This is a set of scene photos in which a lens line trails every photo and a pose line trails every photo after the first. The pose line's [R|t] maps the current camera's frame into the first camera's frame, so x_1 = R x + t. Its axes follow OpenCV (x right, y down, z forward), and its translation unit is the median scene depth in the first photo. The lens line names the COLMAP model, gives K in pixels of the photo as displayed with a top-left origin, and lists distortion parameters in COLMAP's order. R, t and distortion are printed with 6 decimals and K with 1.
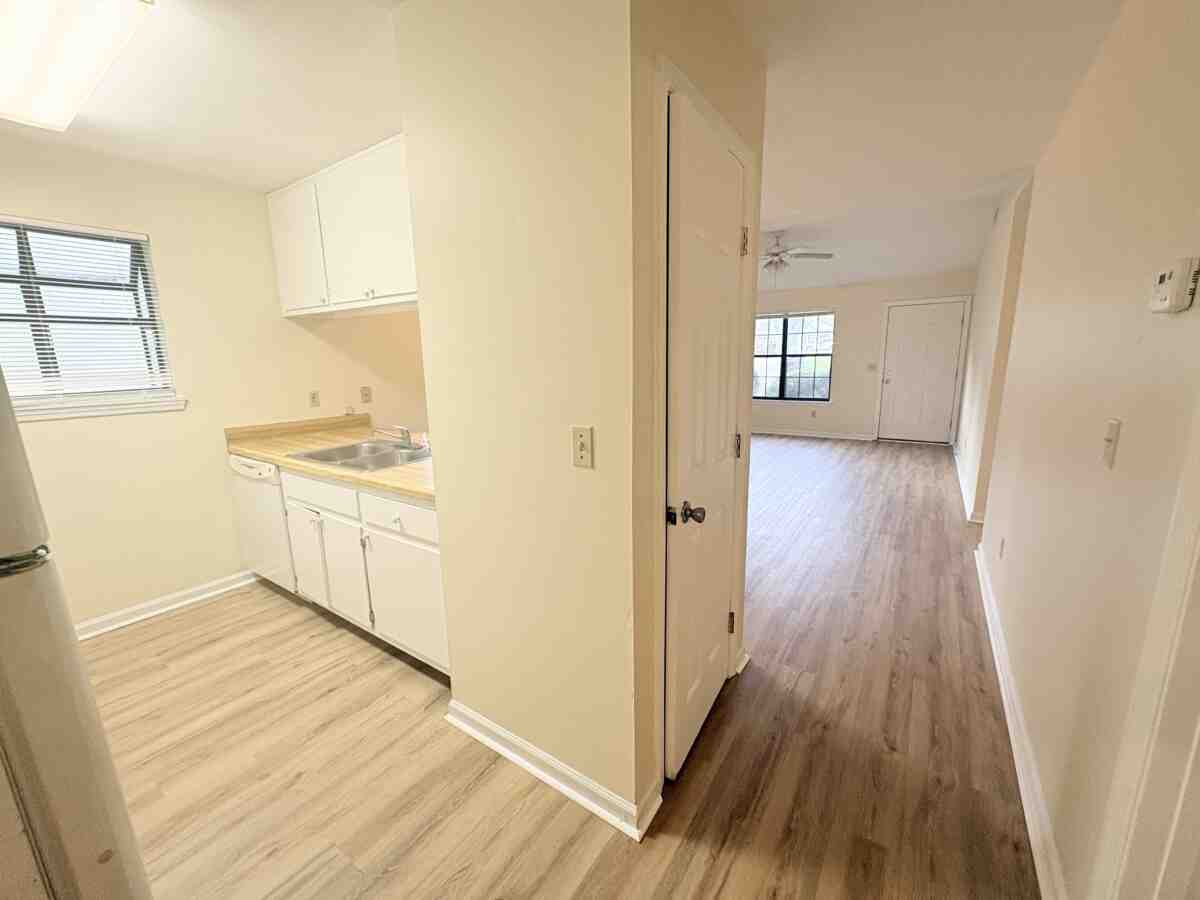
lens RADIAL K [[478.0, 0, 598.1], [0, 478.0, 448.4], [0, 0, 1]] dist [0.000470, 0.000308]
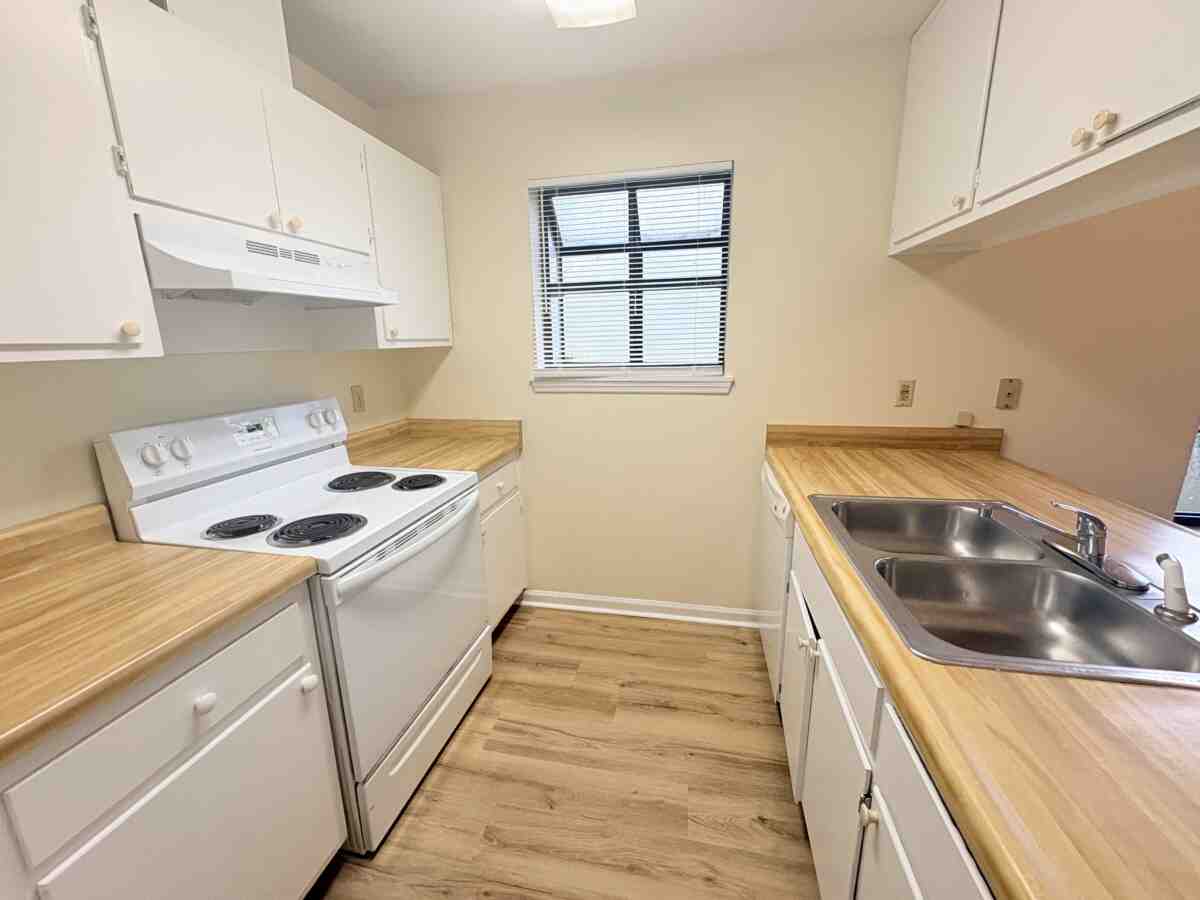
lens RADIAL K [[478.0, 0, 600.5], [0, 478.0, 449.2], [0, 0, 1]] dist [0.000470, 0.000308]
pose [[0.393449, 0.220905, -0.892412, -0.243976], [-0.163101, 0.972076, 0.168717, -0.093800], [0.904763, 0.079171, 0.418492, 0.513332]]
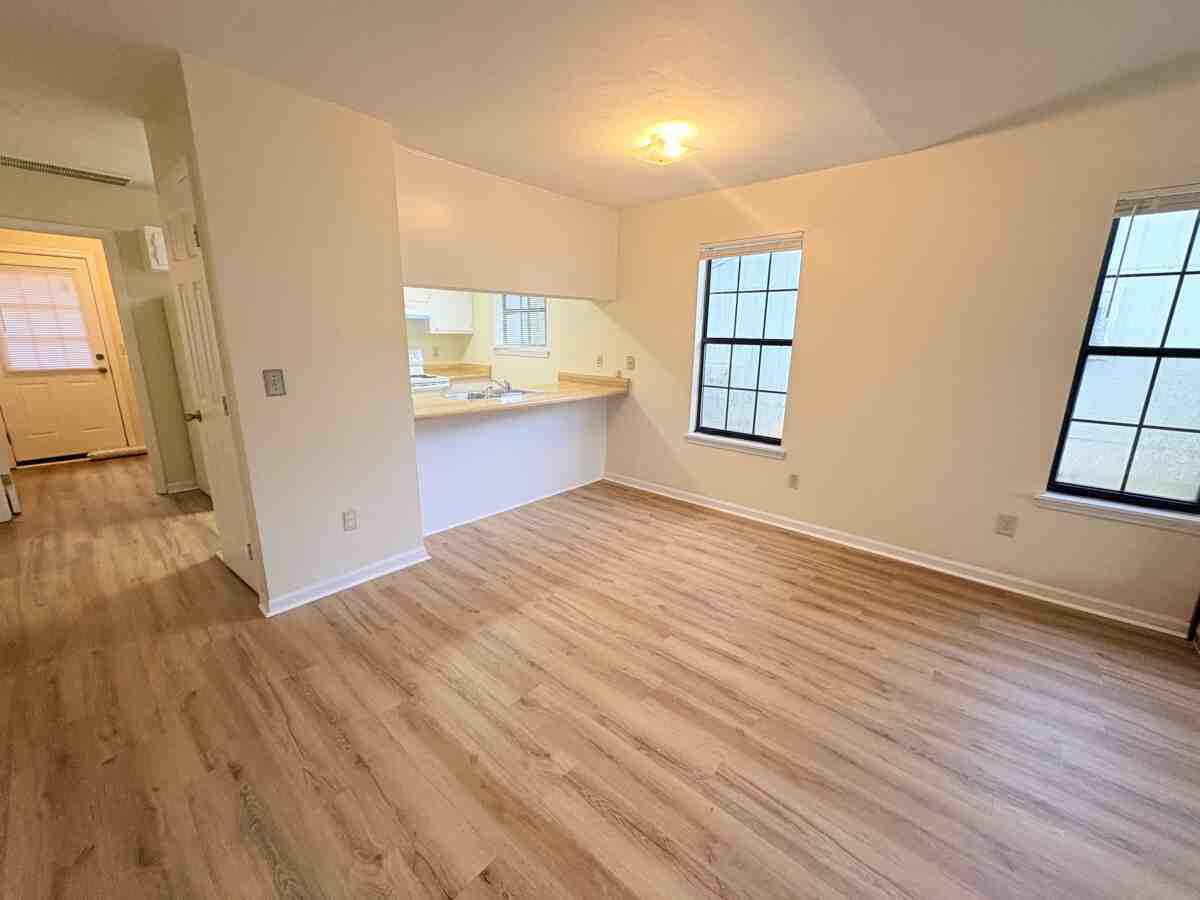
lens RADIAL K [[478.0, 0, 598.4], [0, 478.0, 447.4], [0, 0, 1]] dist [0.000470, 0.000308]
pose [[-0.114865, 0.246675, -0.962267, 0.974455], [-0.201429, 0.942772, 0.265722, -0.291664], [0.972745, 0.224351, -0.058604, 1.421745]]
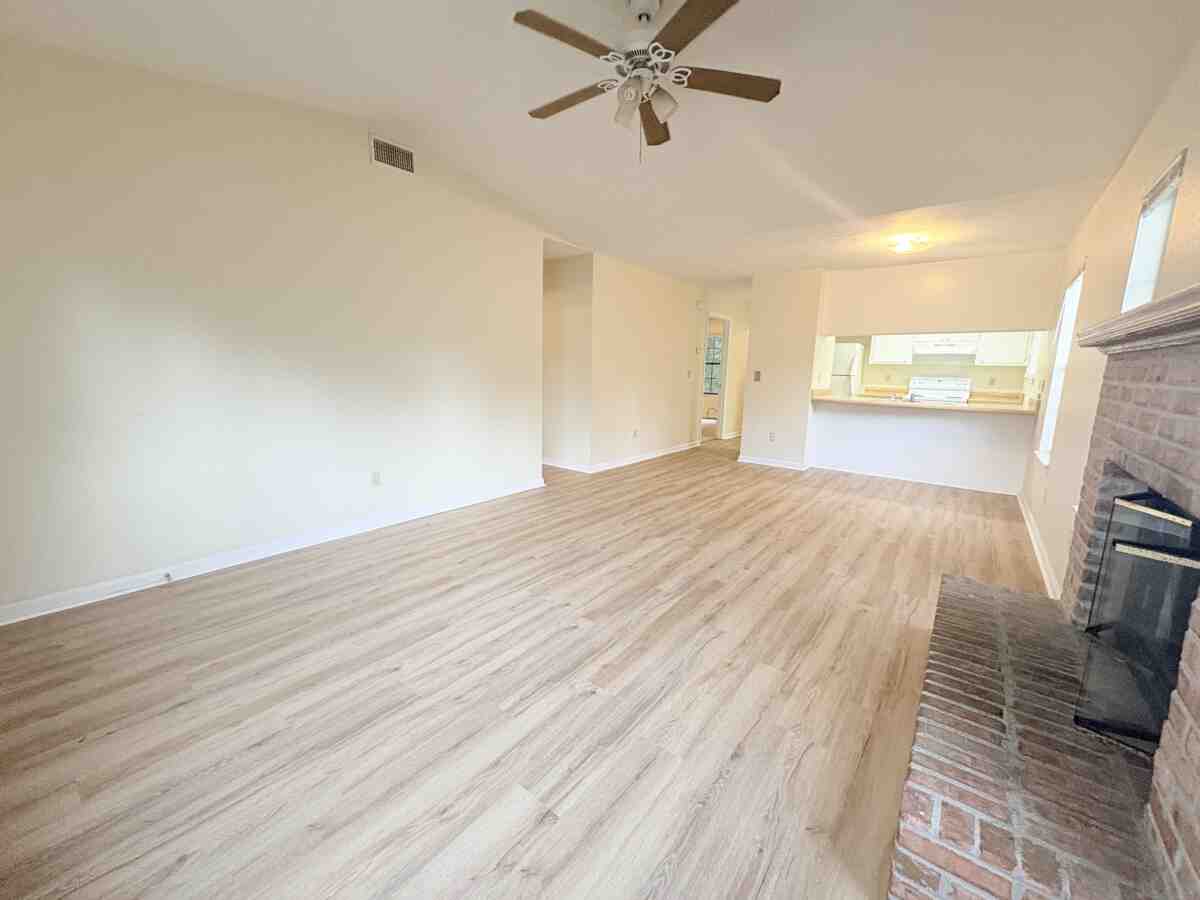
lens RADIAL K [[478.0, 0, 607.9], [0, 478.0, 458.3], [0, 0, 1]] dist [0.000470, 0.000308]
pose [[-0.998442, 0.005319, 0.055553, 0.817281], [0.024903, 0.933307, 0.358215, -0.567022], [-0.049942, 0.359040, -0.931985, 3.155661]]
